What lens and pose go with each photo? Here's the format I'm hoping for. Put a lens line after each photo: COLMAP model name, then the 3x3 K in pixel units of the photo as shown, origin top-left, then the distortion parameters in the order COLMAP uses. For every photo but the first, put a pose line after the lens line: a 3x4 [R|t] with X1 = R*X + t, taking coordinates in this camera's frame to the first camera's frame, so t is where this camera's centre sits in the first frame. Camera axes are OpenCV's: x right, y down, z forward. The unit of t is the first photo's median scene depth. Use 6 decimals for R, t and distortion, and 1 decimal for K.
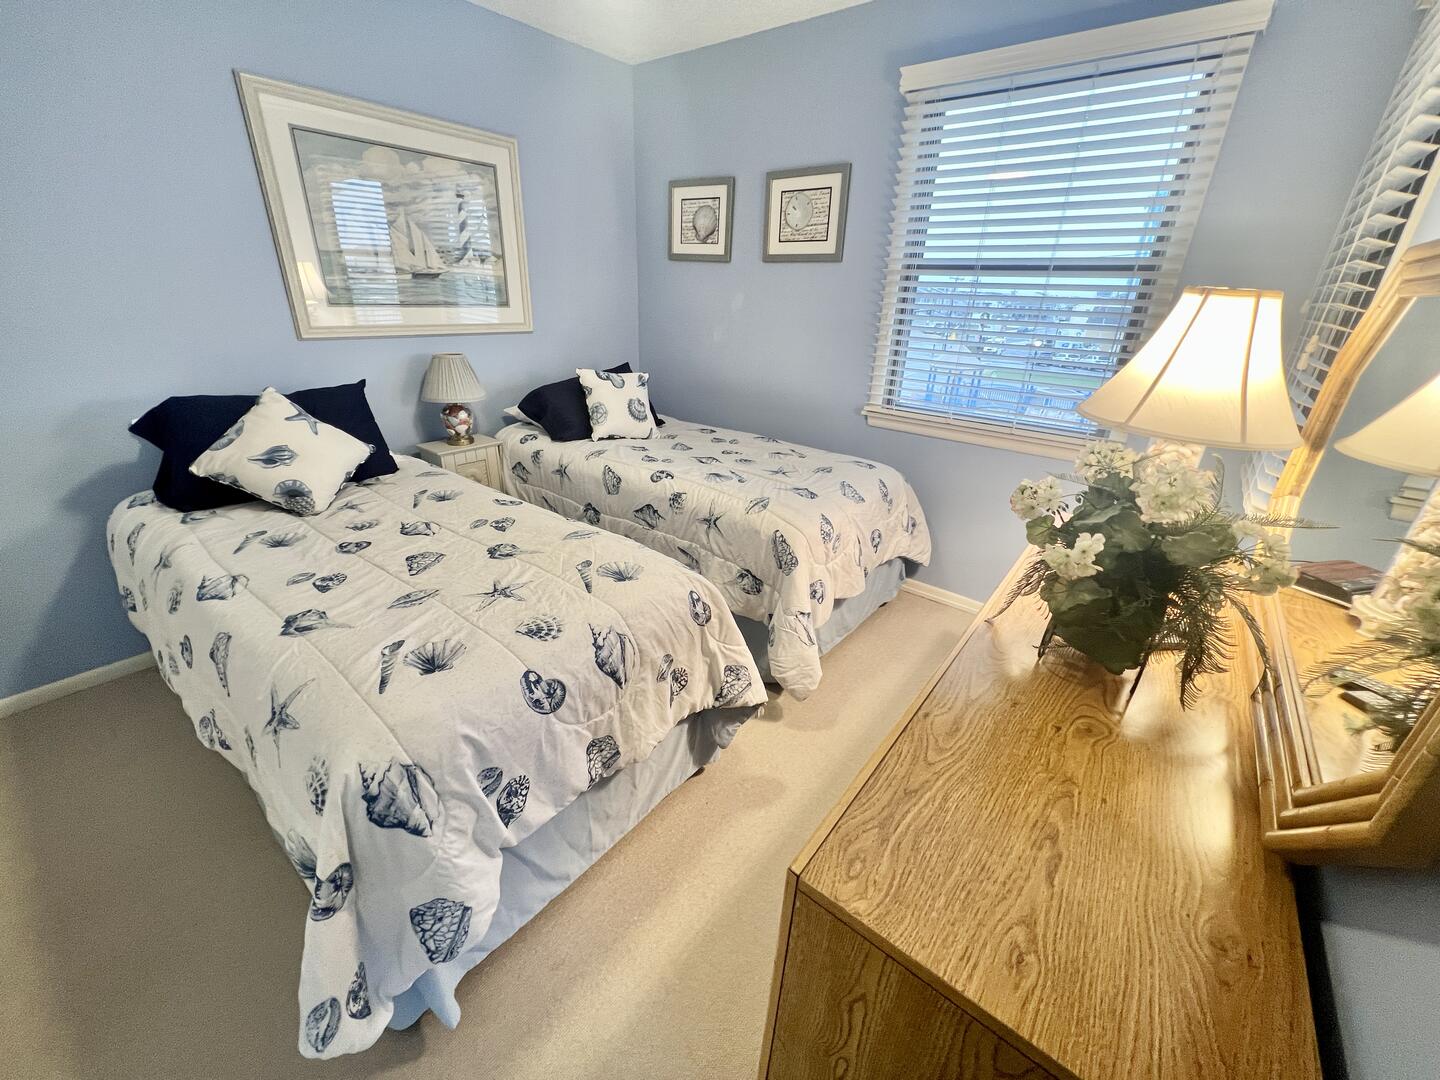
lens RADIAL K [[568.0, 0, 713.2], [0, 568.0, 535.9], [0, 0, 1]] dist [-0.000633, -0.000453]
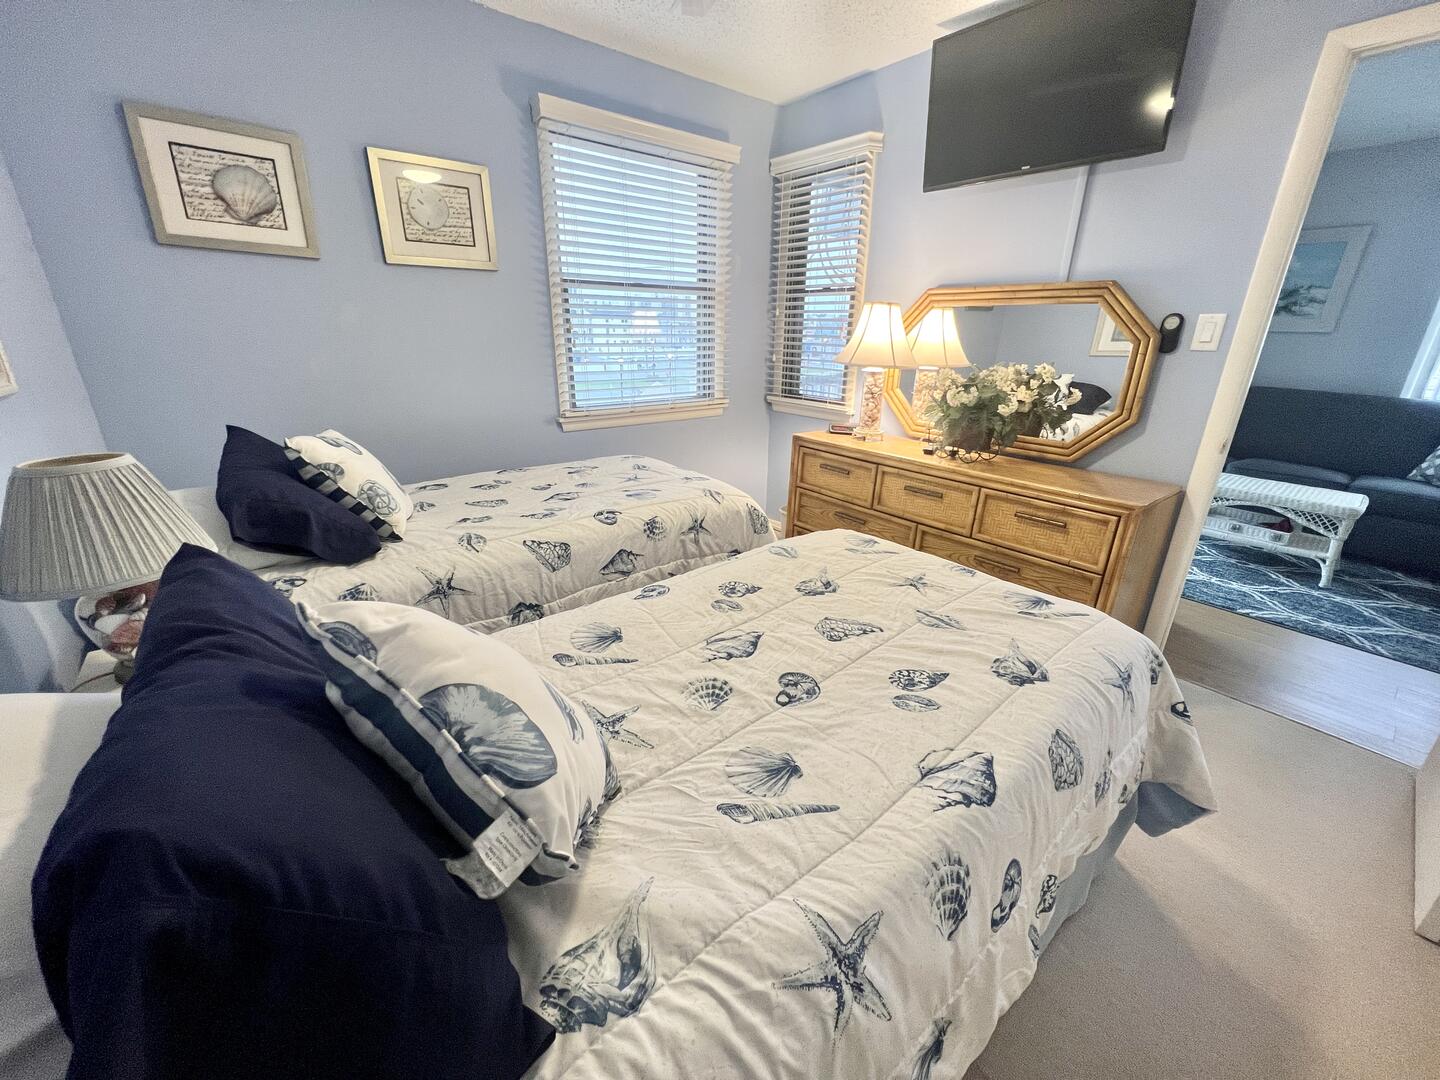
lens RADIAL K [[568.0, 0, 721.4], [0, 568.0, 537.0], [0, 0, 1]] dist [-0.000633, -0.000453]
pose [[0.205008, -0.365609, 0.907911, -0.842752], [0.385694, 0.882730, 0.268379, -0.241921], [-0.899562, 0.295156, 0.321980, 0.587919]]
